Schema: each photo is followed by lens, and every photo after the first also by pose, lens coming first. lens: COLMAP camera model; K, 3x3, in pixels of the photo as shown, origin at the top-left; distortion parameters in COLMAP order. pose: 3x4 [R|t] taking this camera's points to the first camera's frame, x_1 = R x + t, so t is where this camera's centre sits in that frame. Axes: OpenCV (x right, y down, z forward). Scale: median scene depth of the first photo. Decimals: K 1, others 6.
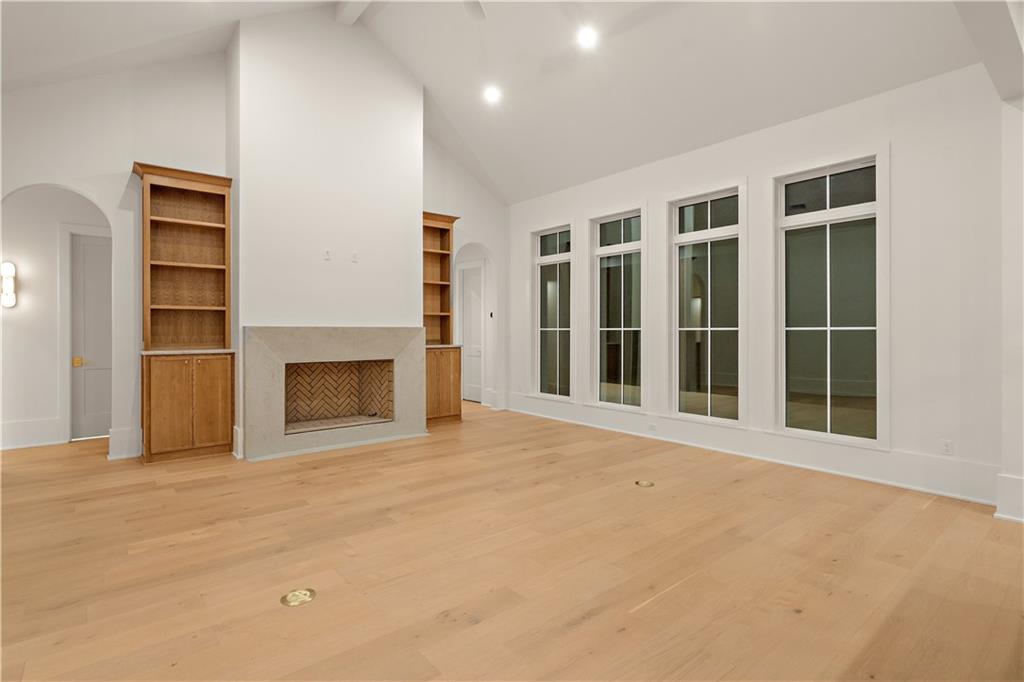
lens RADIAL K [[499.0, 0, 515.6], [0, 499.0, 328.2], [0, 0, 1]] dist [-0.000431, 0.002400]
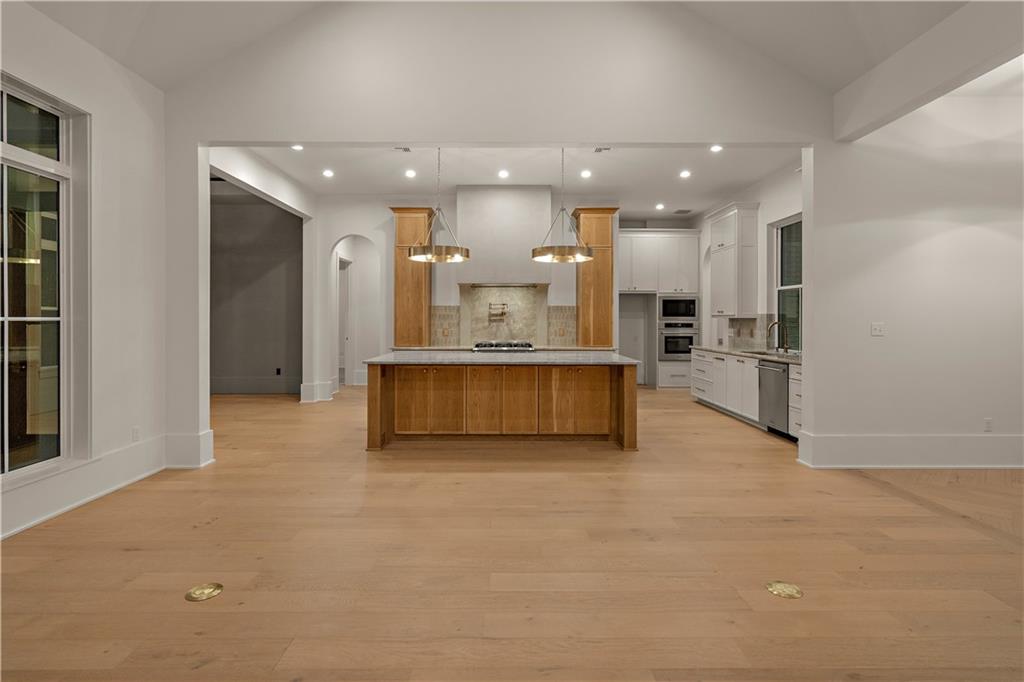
lens RADIAL K [[499.0, 0, 495.3], [0, 499.0, 320.6], [0, 0, 1]] dist [-0.000431, 0.002400]
pose [[-0.757778, -0.003275, 0.652504, -0.282002], [-0.003337, 0.999994, 0.001145, -0.000066], [-0.652504, -0.001310, -0.757784, 0.935052]]
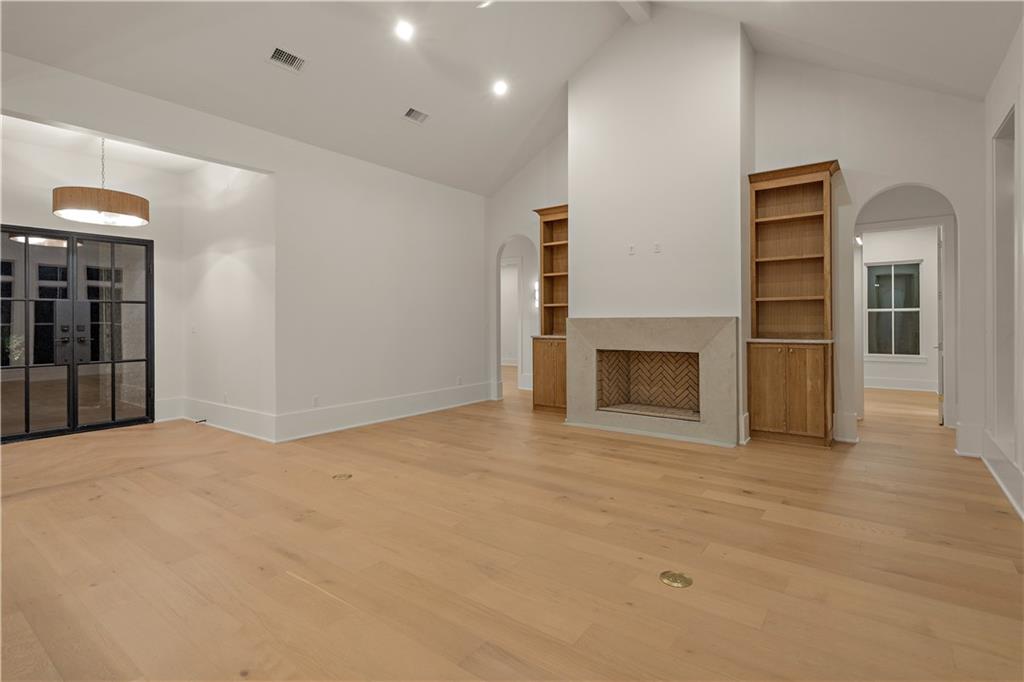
lens RADIAL K [[499.0, 0, 520.3], [0, 499.0, 323.3], [0, 0, 1]] dist [-0.000431, 0.002400]
pose [[0.234548, 0.003214, -0.972099, 0.611157], [0.010268, 0.999931, 0.005784, 0.000595], [0.972050, -0.011338, 0.234499, 0.525862]]
